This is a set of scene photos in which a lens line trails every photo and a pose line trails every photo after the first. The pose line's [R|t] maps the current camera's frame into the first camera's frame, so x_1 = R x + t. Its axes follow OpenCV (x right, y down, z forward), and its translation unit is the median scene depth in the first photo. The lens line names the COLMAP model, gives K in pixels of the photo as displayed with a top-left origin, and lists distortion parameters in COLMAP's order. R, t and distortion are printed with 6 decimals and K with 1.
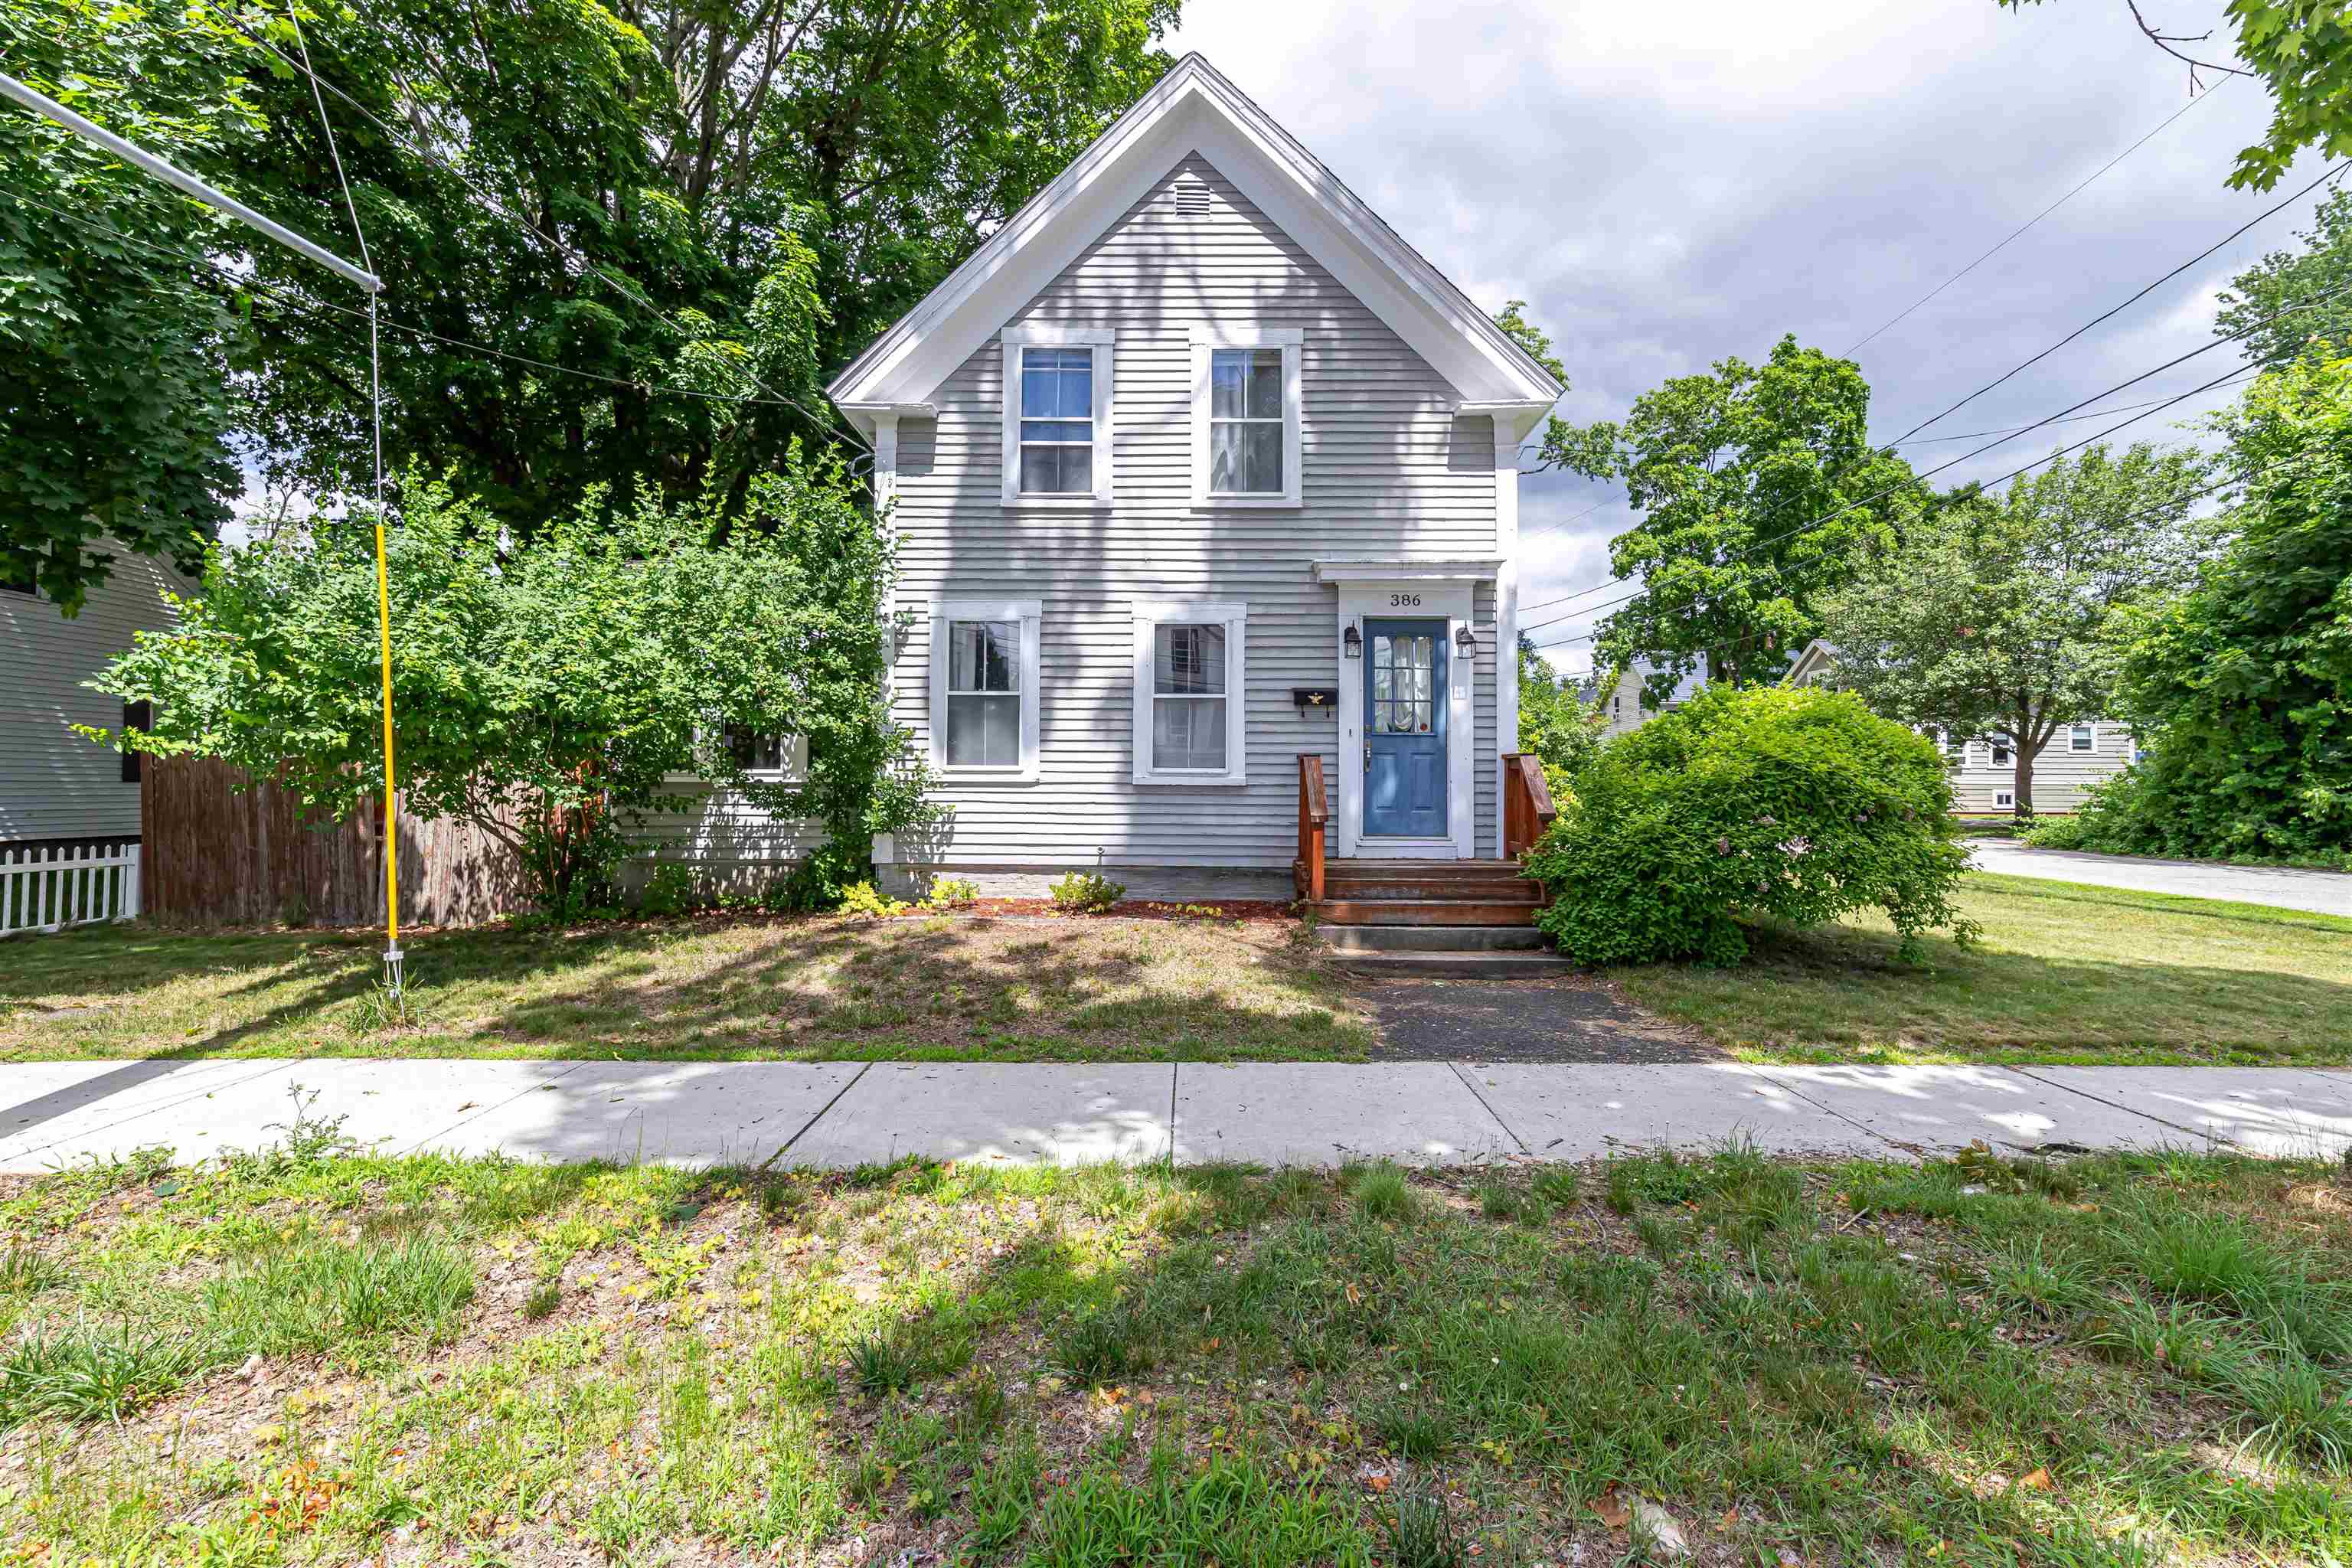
lens RADIAL K [[1015.7, 0, 1175.4], [0, 1015.7, 785.3], [0, 0, 1]] dist [-0.003343, 0.002143]
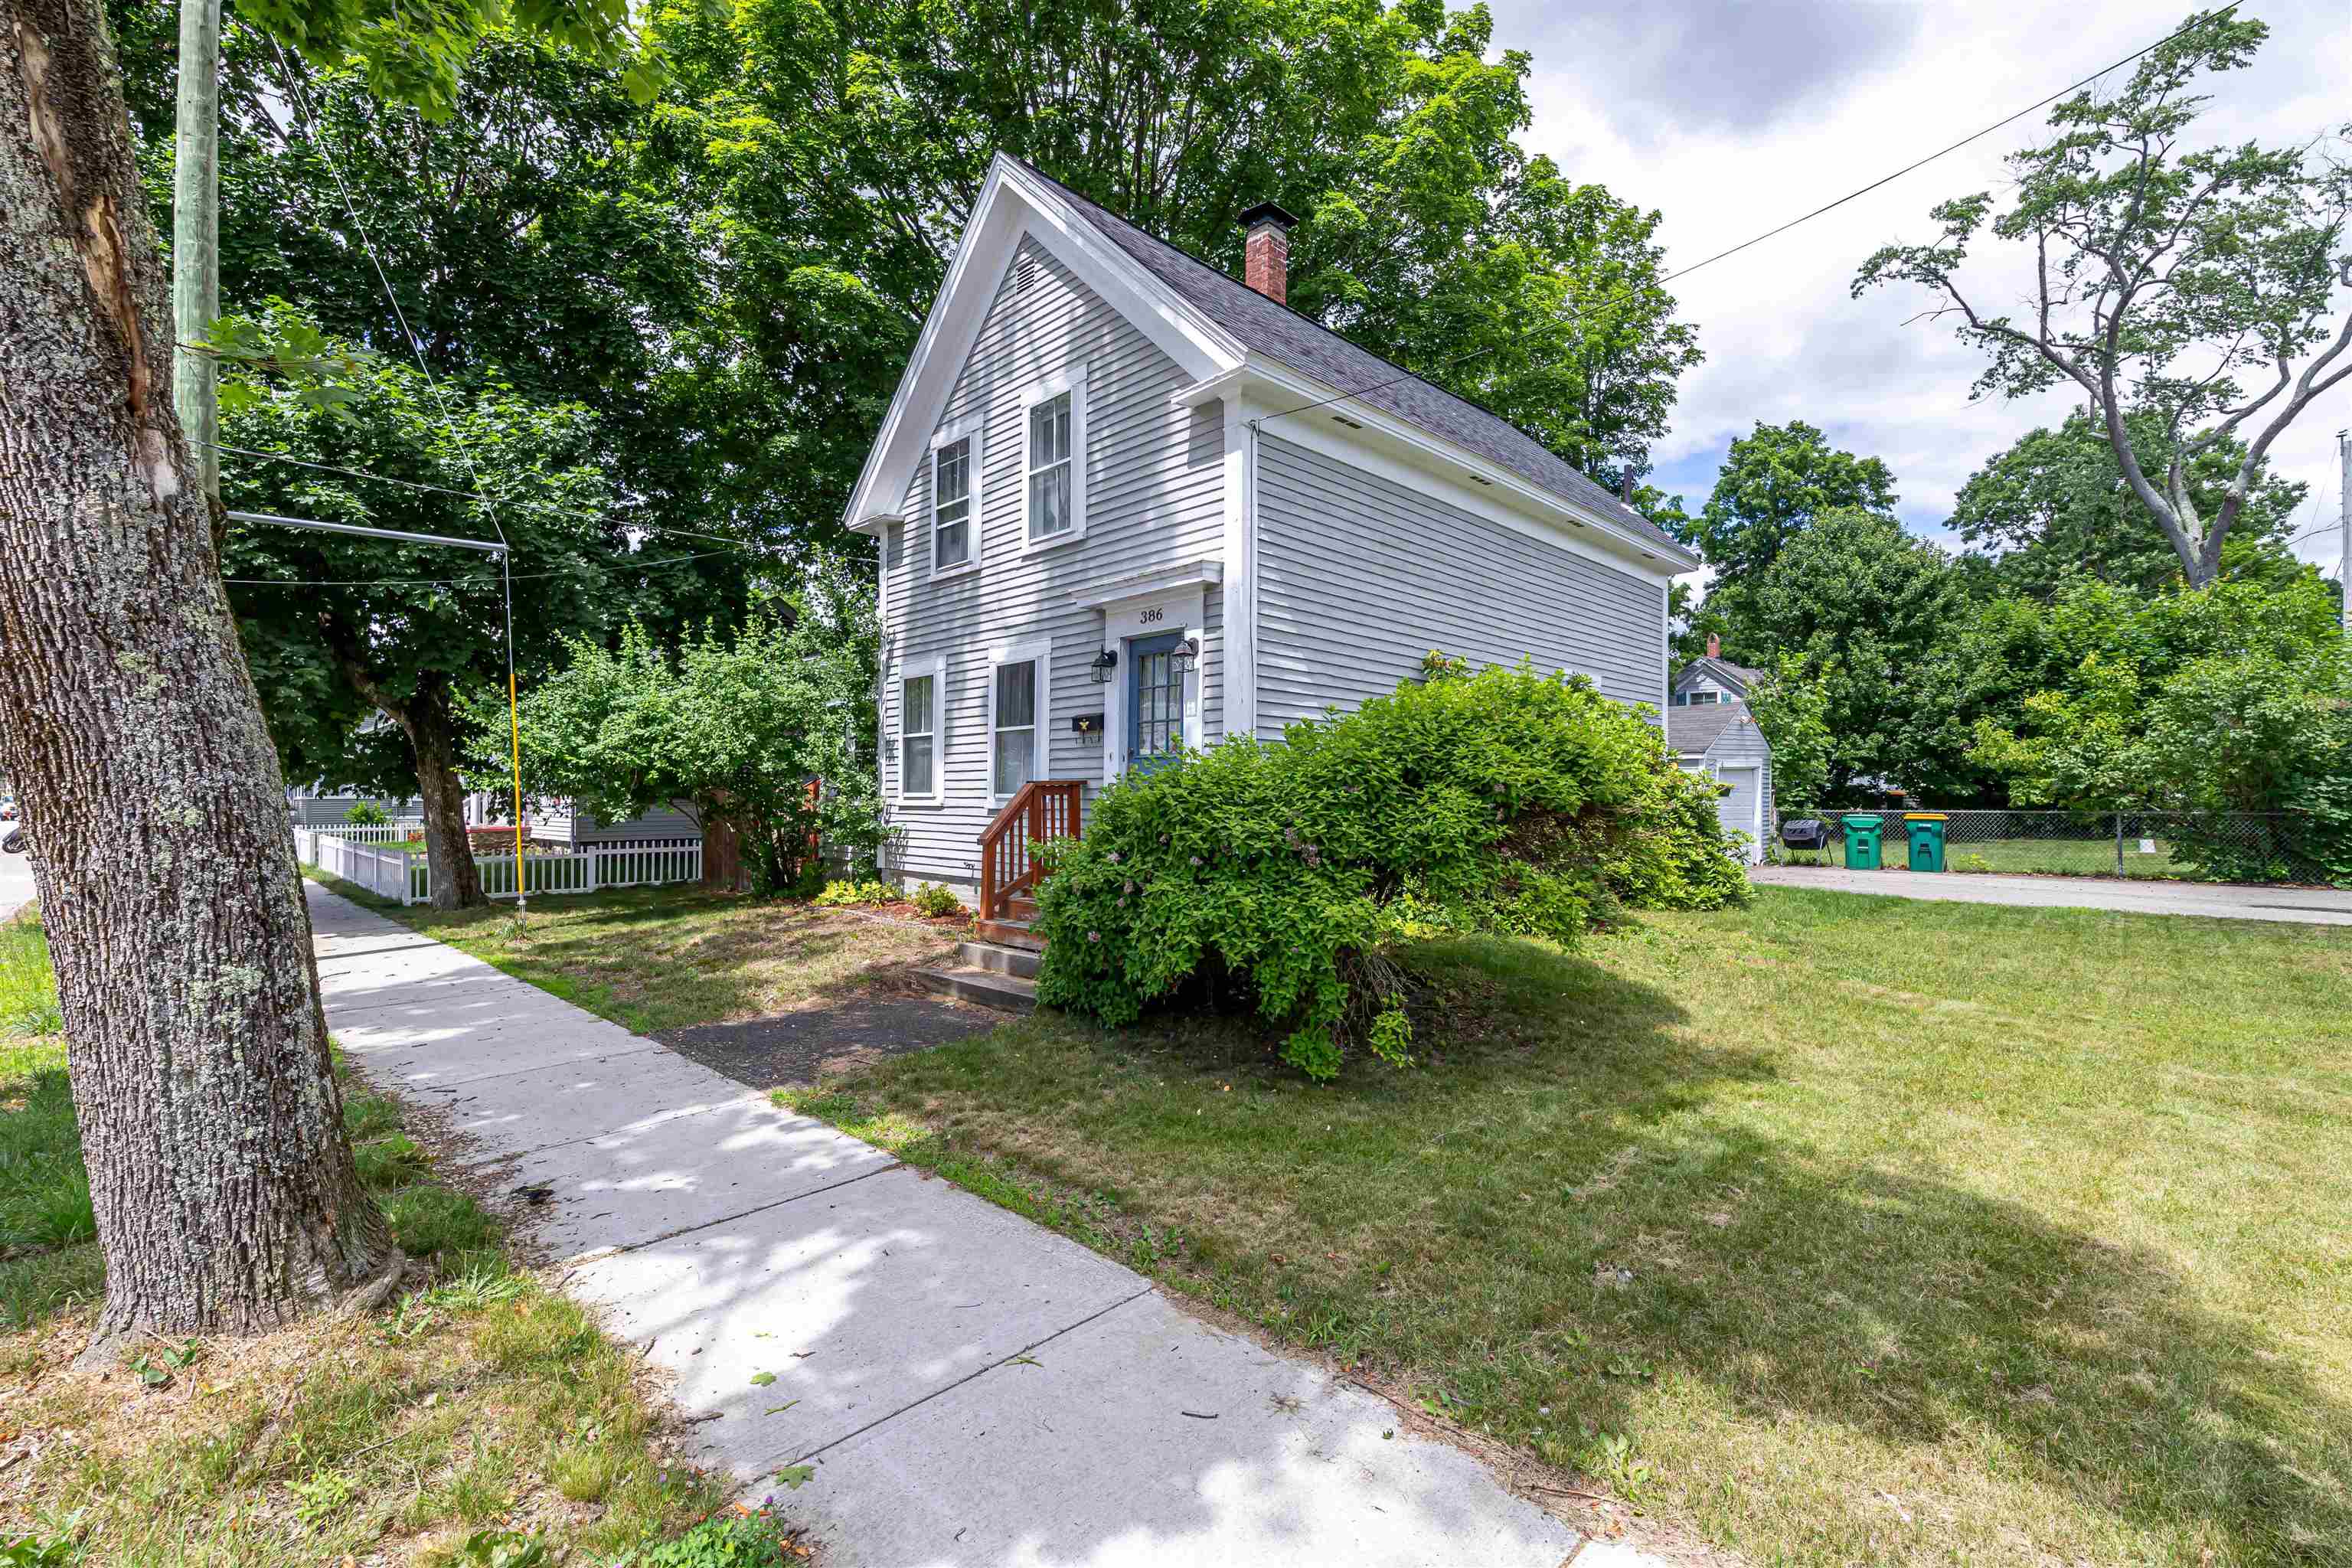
lens RADIAL K [[1015.7, 0, 1173.8], [0, 1015.7, 797.3], [0, 0, 1]] dist [-0.003343, 0.002143]
pose [[0.709128, -0.005223, -0.705061, 0.909809], [0.004616, 0.999986, -0.002764, -0.009011], [0.705065, -0.001295, 0.709142, 0.336222]]
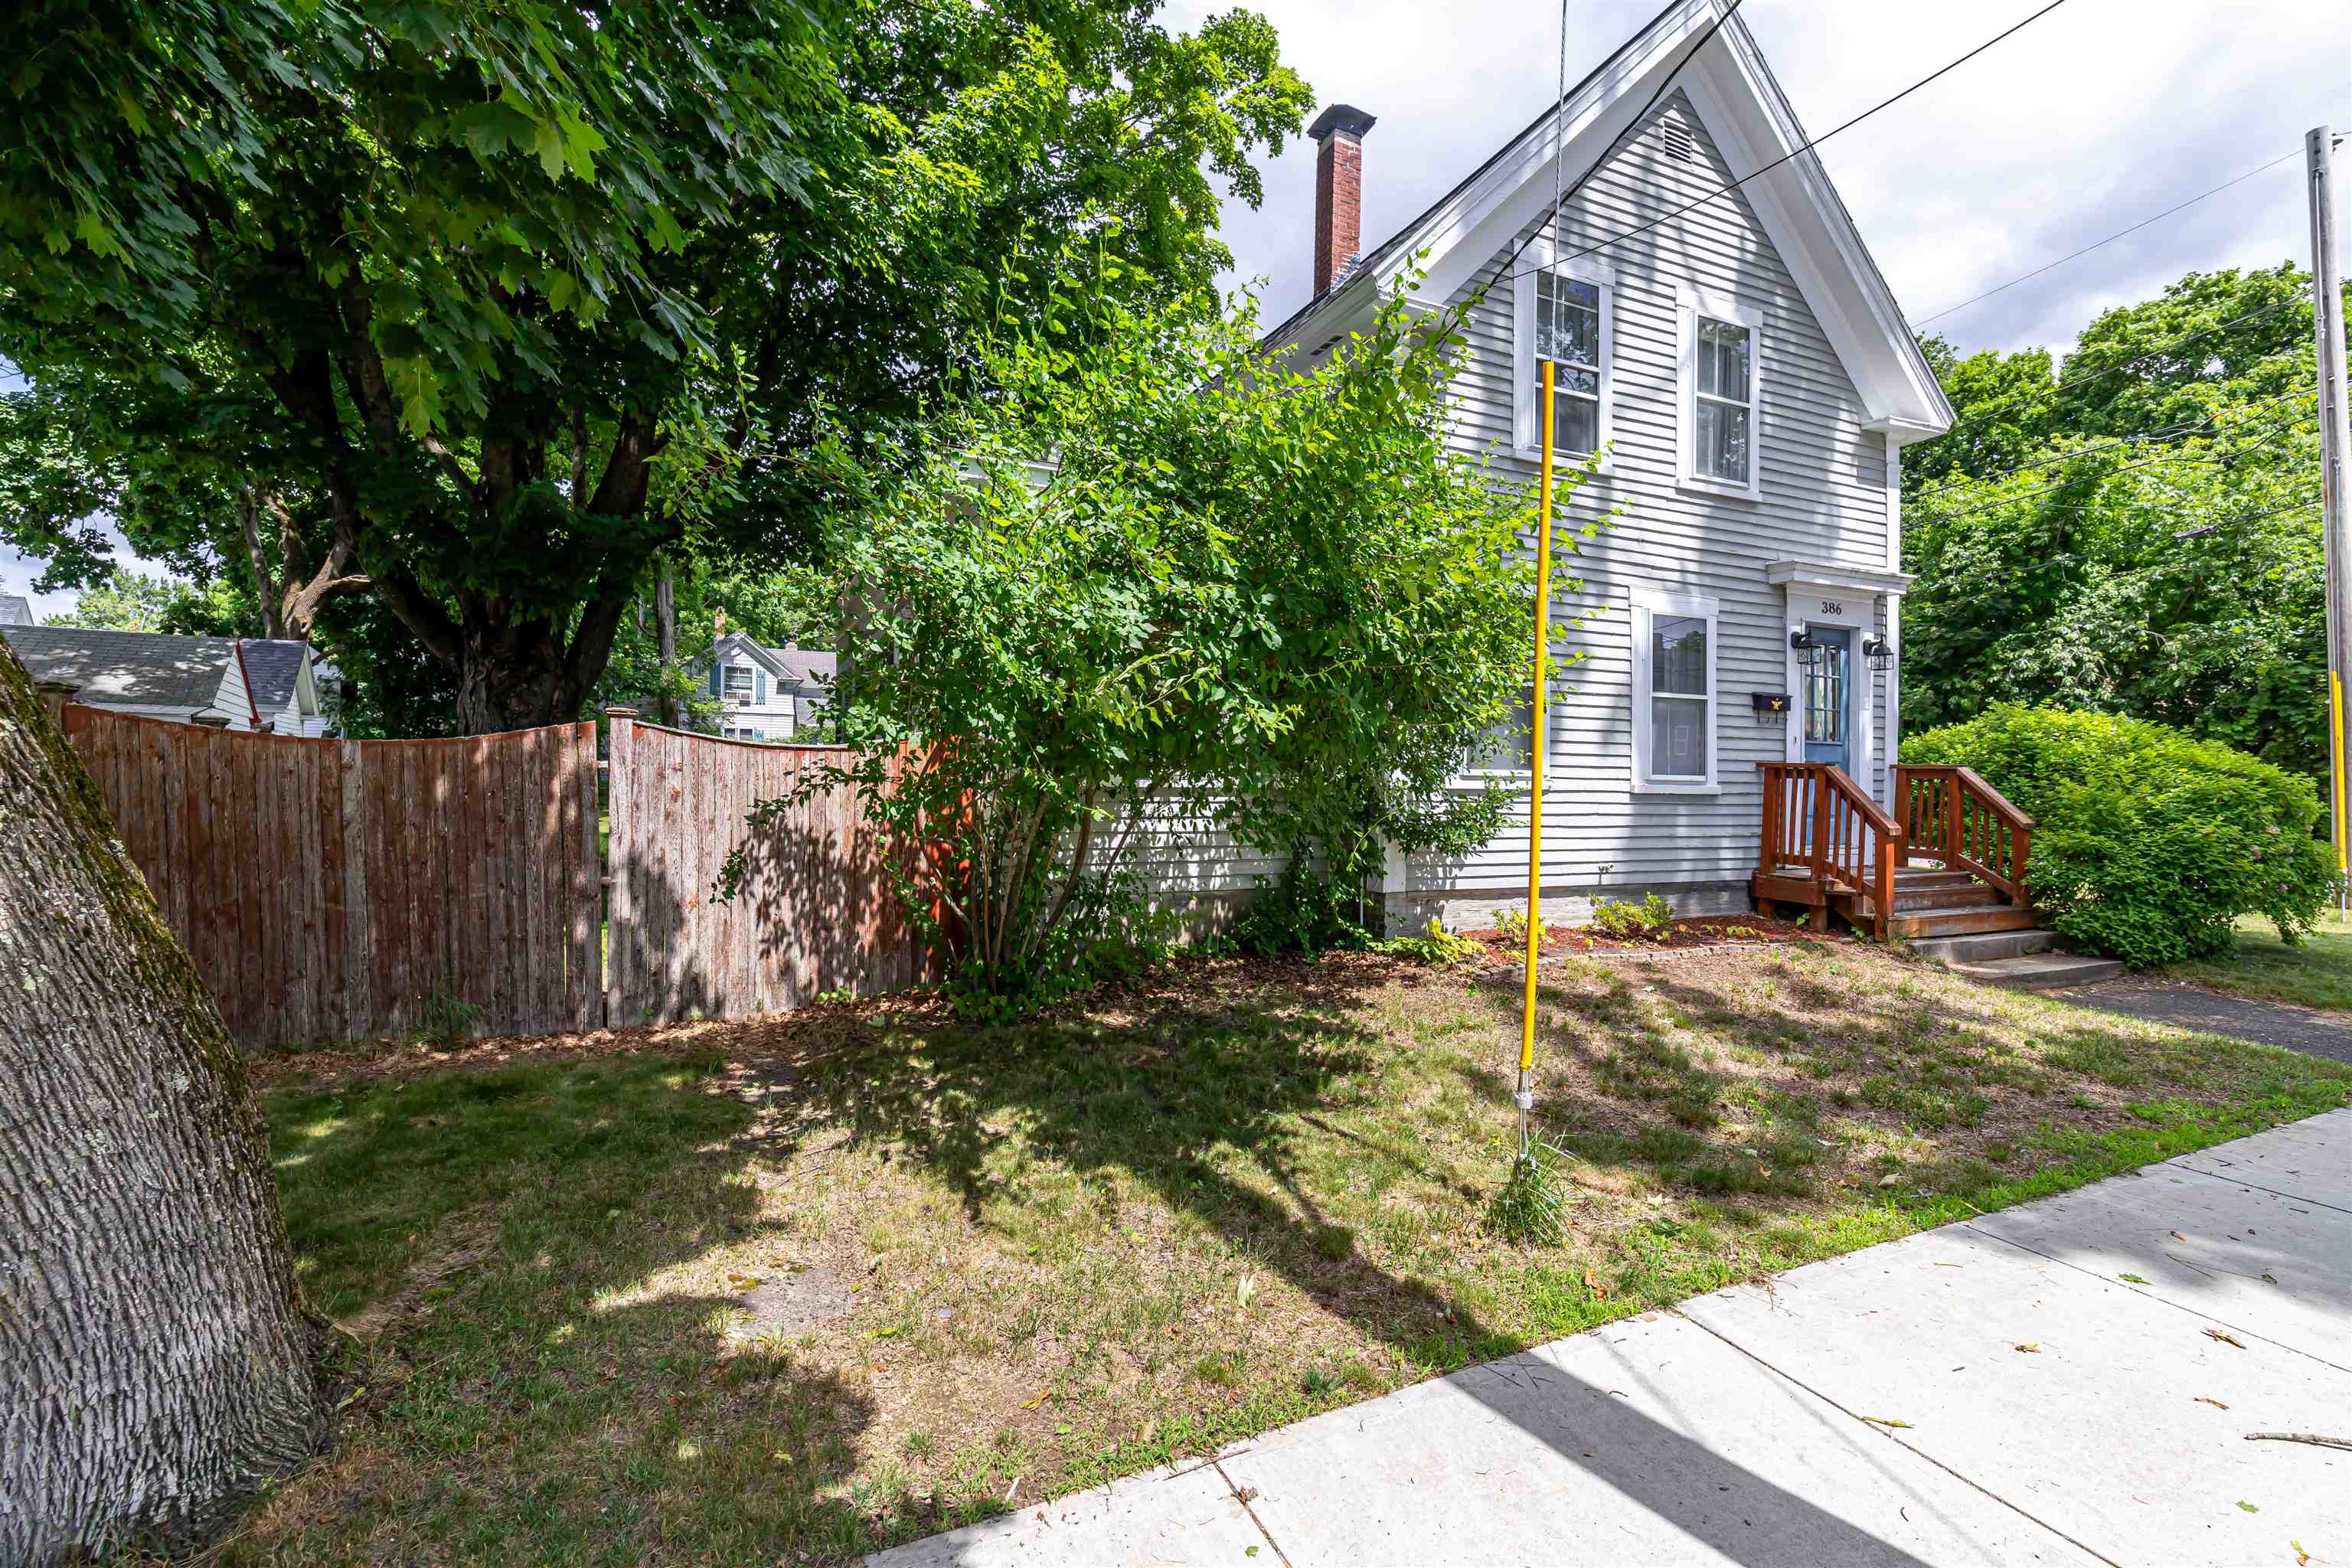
lens RADIAL K [[1015.7, 0, 1168.9], [0, 1015.7, 804.3], [0, 0, 1]] dist [-0.003343, 0.002143]
pose [[0.913551, -0.003031, 0.406714, -0.767774], [-0.008512, 0.999611, 0.026569, -0.011158], [-0.406636, -0.027734, 0.913169, 0.349887]]
